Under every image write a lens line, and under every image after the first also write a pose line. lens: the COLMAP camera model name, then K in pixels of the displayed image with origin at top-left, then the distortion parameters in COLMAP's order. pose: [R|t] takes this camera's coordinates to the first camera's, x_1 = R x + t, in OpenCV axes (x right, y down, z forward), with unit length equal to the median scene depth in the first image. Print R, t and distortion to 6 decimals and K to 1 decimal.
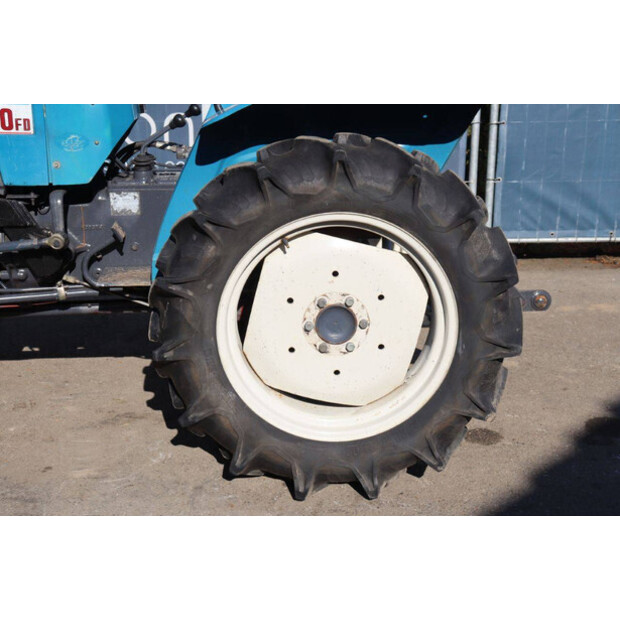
lens RADIAL K [[1034.2, 0, 309.3], [0, 1034.2, 308.1], [0, 0, 1]] dist [0.119029, 0.000000]
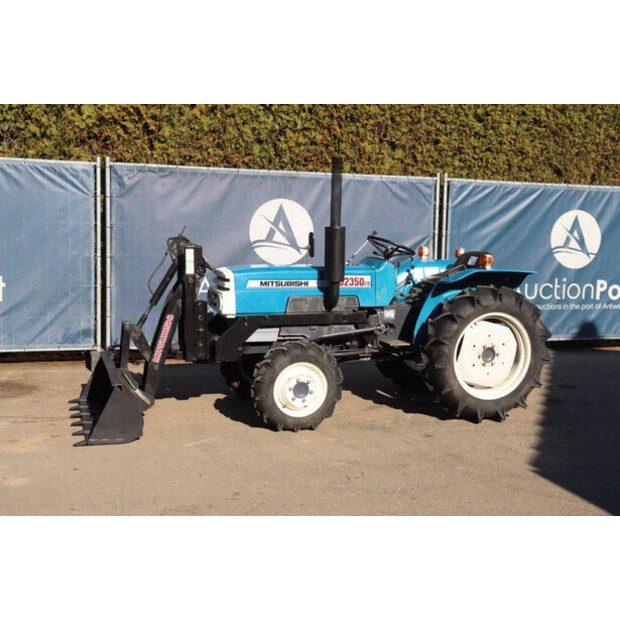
lens RADIAL K [[782.1, 0, 311.4], [0, 782.1, 306.9], [0, 0, 1]] dist [0.035481, 0.000000]
pose [[0.953787, -0.009395, 0.300336, -1.023126], [0.060310, 0.985157, -0.160711, 0.192143], [-0.294368, 0.171397, 0.940197, -0.800588]]
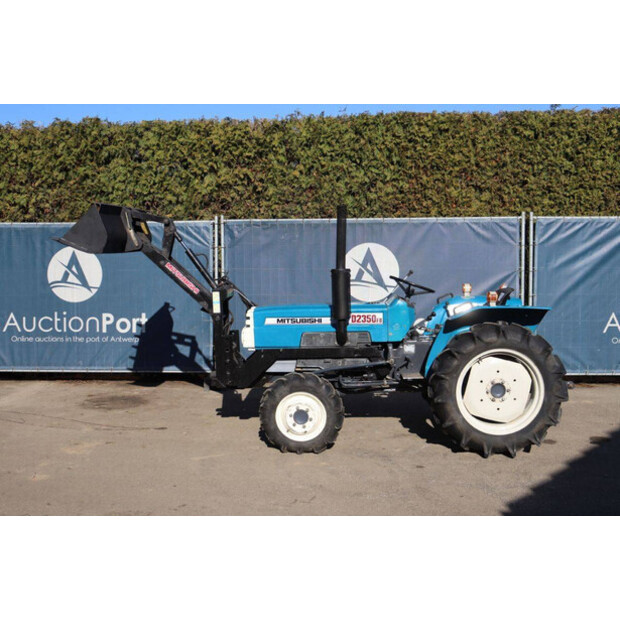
lens RADIAL K [[671.1, 0, 315.6], [0, 671.1, 307.1], [0, 0, 1]] dist [-0.044083, 0.000000]
pose [[0.997497, -0.005557, -0.070491, -0.327706], [-0.009260, 0.978058, -0.208129, 0.171123], [0.070100, 0.208260, 0.975558, -0.794247]]
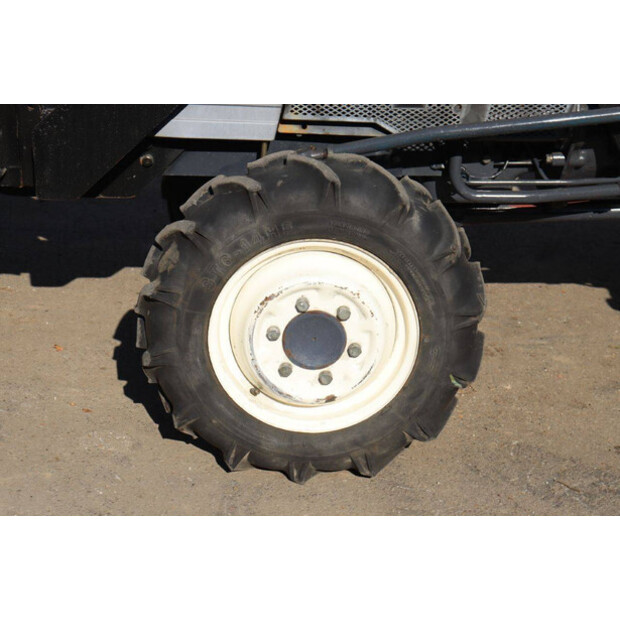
lens RADIAL K [[1439.1, 0, 311.1], [0, 1439.1, 307.7], [0, 0, 1]] dist [0.406628, 0.000000]
pose [[0.999246, 0.023498, 0.030912, -0.522562], [-0.025437, 0.997631, 0.063915, 0.008308], [-0.029337, -0.064653, 0.997476, 0.073904]]
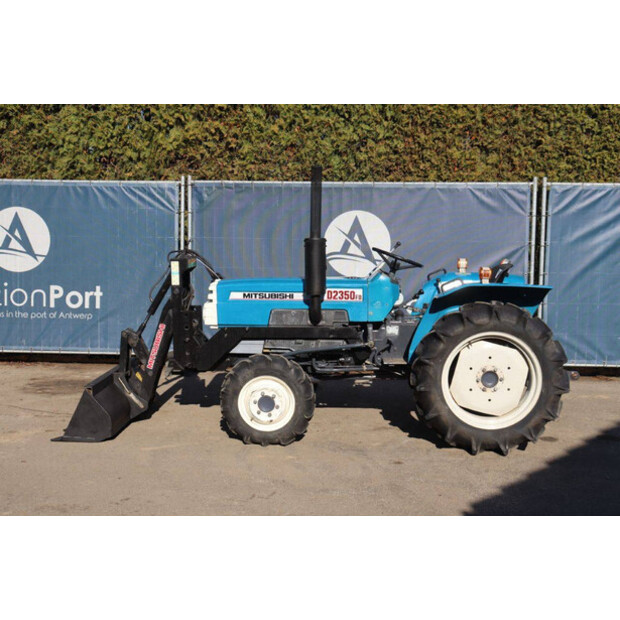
lens RADIAL K [[782.1, 0, 311.6], [0, 782.1, 304.0], [0, 0, 1]] dist [0.035481, 0.000000]
pose [[0.997197, 0.015268, -0.073249, -0.256304], [-0.028714, 0.982093, -0.186194, 0.195026], [0.069094, 0.187775, 0.979779, -0.846274]]
